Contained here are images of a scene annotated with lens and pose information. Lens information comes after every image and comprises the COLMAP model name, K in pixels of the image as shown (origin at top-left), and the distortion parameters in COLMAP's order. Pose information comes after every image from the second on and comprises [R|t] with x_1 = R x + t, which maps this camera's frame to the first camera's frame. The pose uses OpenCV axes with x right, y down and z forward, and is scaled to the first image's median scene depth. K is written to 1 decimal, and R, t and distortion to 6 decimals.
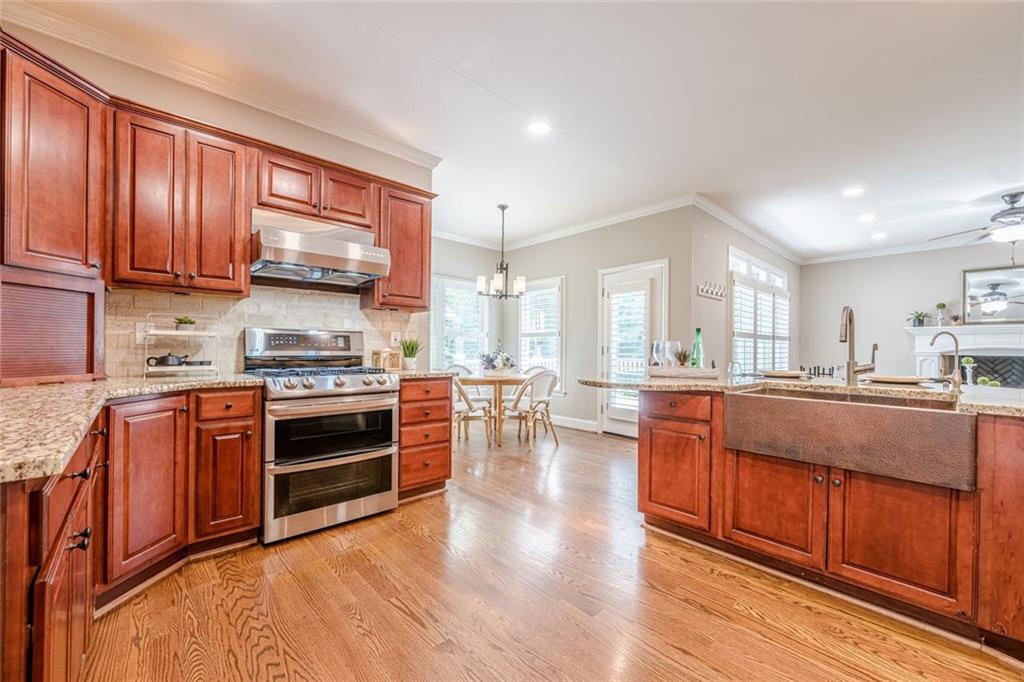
lens RADIAL K [[406.3, 0, 513.2], [0, 406.3, 346.4], [0, 0, 1]] dist [-0.000607, -0.000257]
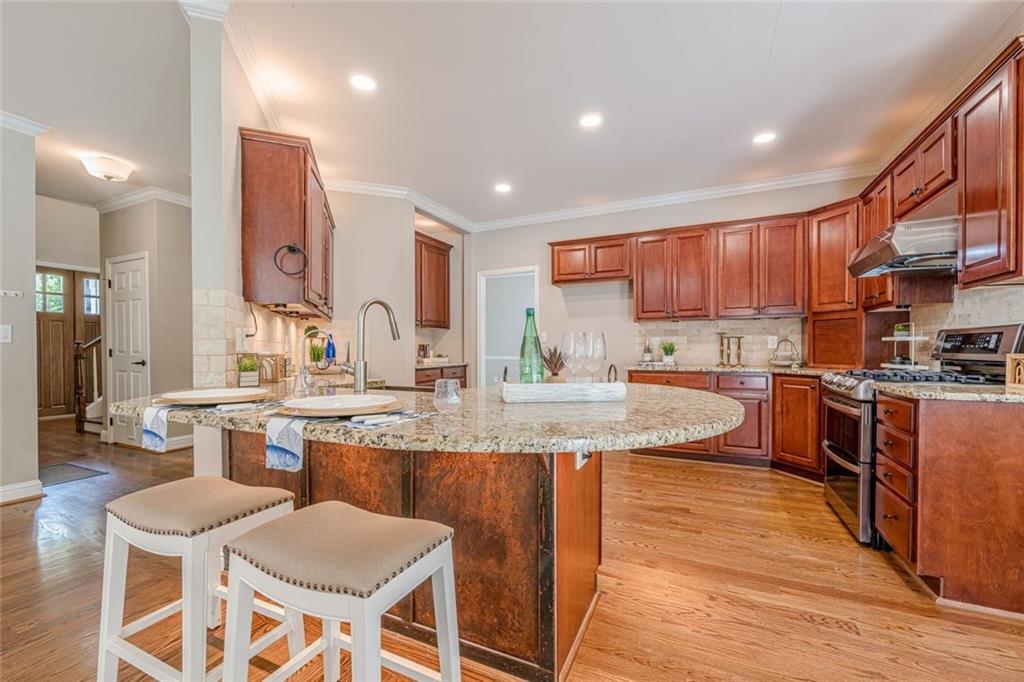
lens RADIAL K [[406.3, 0, 513.2], [0, 406.3, 346.4], [0, 0, 1]] dist [-0.000607, -0.000257]
pose [[-0.924801, -0.010143, -0.380317, 0.782227], [-0.005207, 0.999888, -0.014006, 0.015451], [0.380416, -0.010972, -0.924750, 1.701564]]
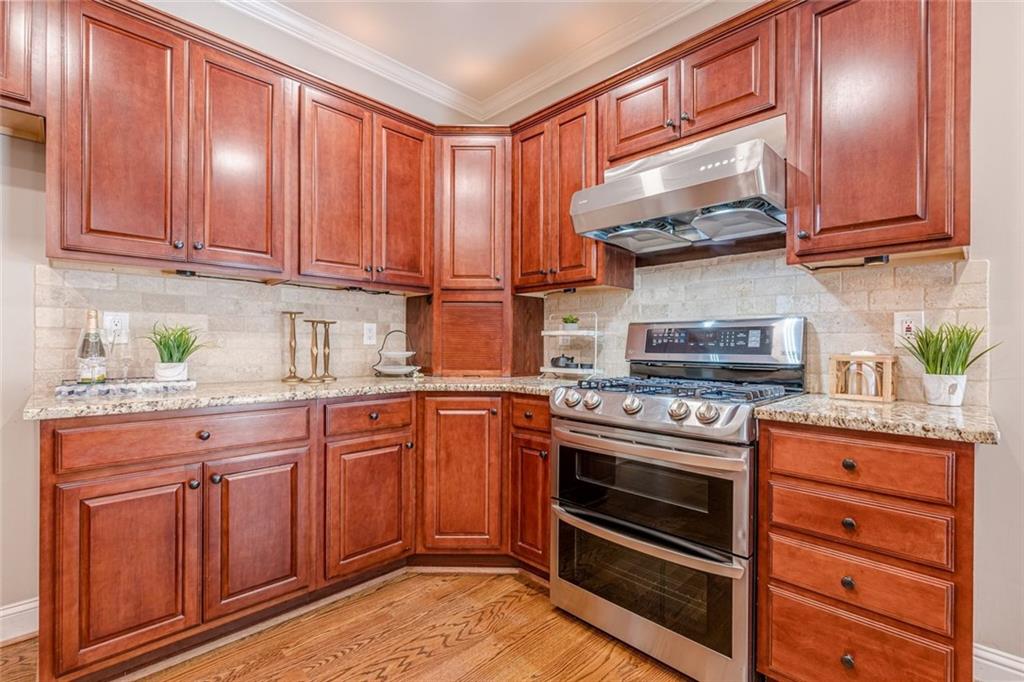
lens RADIAL K [[456.0, 0, 514.1], [0, 456.0, 344.4], [0, 0, 1]] dist [-0.000267, -0.000019]
pose [[0.045162, -0.011575, -0.998913, 0.235641], [-0.000393, 0.999933, -0.011605, 0.005539], [0.998980, 0.000916, 0.045154, 0.820566]]
